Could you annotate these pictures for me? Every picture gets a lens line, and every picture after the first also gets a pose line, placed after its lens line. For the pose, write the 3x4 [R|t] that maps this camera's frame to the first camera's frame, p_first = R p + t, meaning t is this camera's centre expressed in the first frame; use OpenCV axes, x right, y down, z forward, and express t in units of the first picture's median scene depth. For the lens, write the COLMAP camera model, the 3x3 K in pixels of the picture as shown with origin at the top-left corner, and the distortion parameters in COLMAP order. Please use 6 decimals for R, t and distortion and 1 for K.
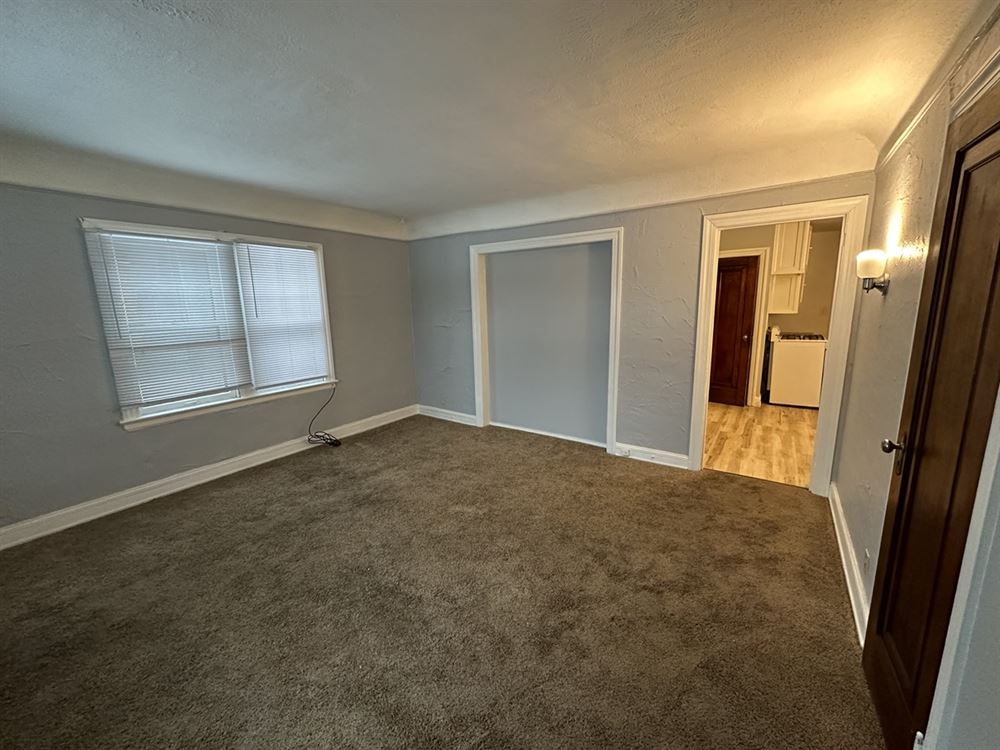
lens RADIAL K [[396.9, 0, 499.4], [0, 396.9, 373.7], [0, 0, 1]] dist [-0.001848, 0.000027]
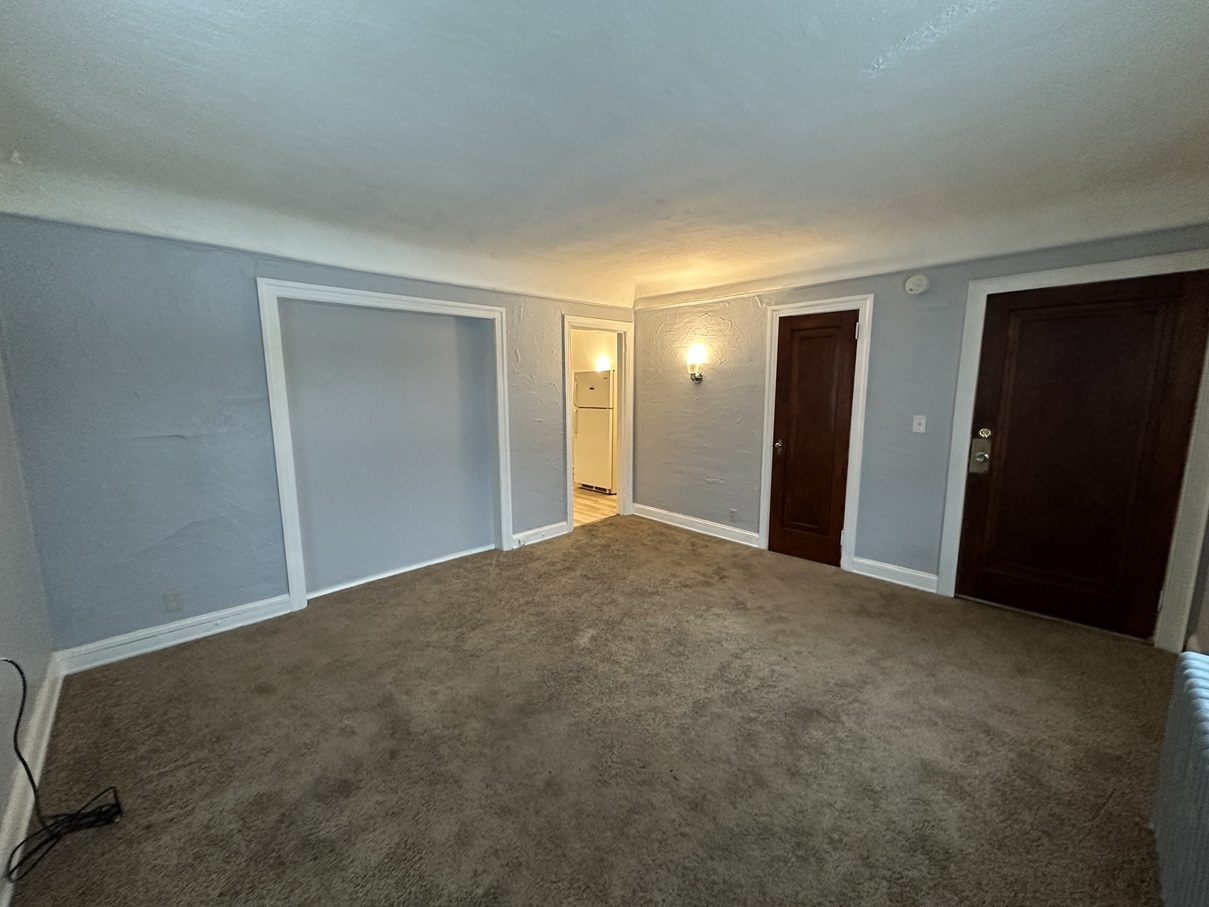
lens RADIAL K [[479.8, 0, 603.8], [0, 479.8, 452.0], [0, 0, 1]] dist [-0.001848, 0.000027]
pose [[0.182565, -0.119412, 0.975915, -0.821314], [0.176416, 0.980466, 0.086967, -0.087428], [-0.967237, 0.156290, 0.200065, 0.590284]]
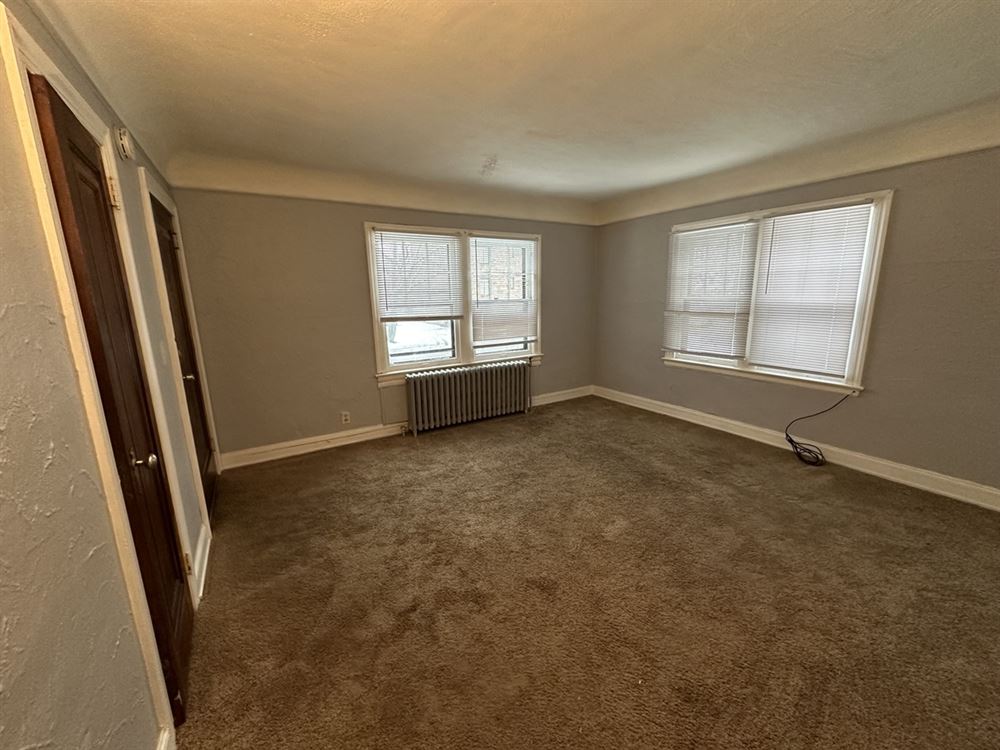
lens RADIAL K [[396.9, 0, 499.4], [0, 396.9, 373.7], [0, 0, 1]] dist [-0.001848, 0.000027]
pose [[-0.390568, 0.218389, -0.894295, 0.587484], [-0.139449, 0.946208, 0.291968, -0.154447], [0.909951, 0.238742, -0.339104, 0.810566]]
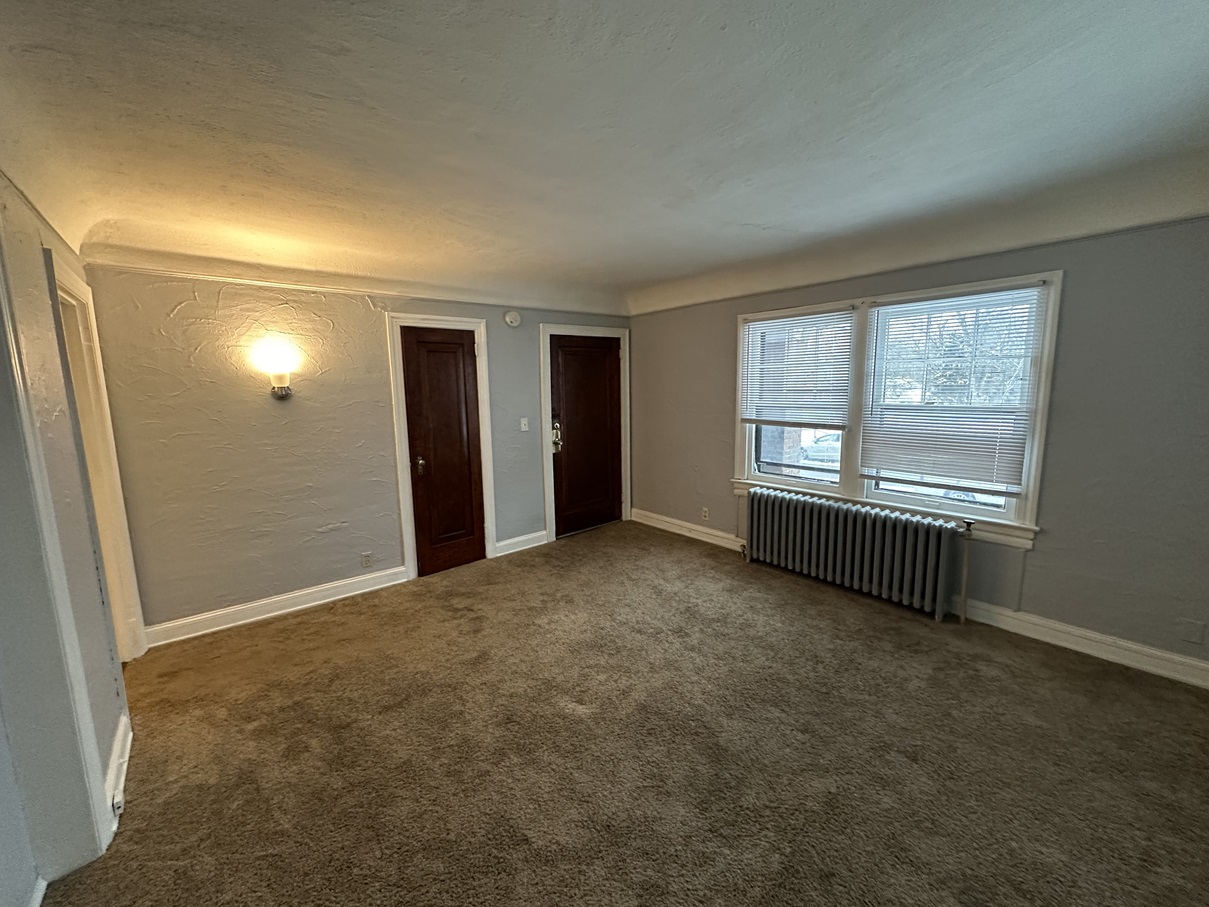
lens RADIAL K [[479.8, 0, 603.8], [0, 479.8, 452.0], [0, 0, 1]] dist [-0.001848, 0.000027]
pose [[-0.965945, 0.006450, 0.258666, -0.288164], [0.087477, 0.948965, 0.303006, -0.247469], [-0.243510, 0.315315, -0.917213, 1.313471]]
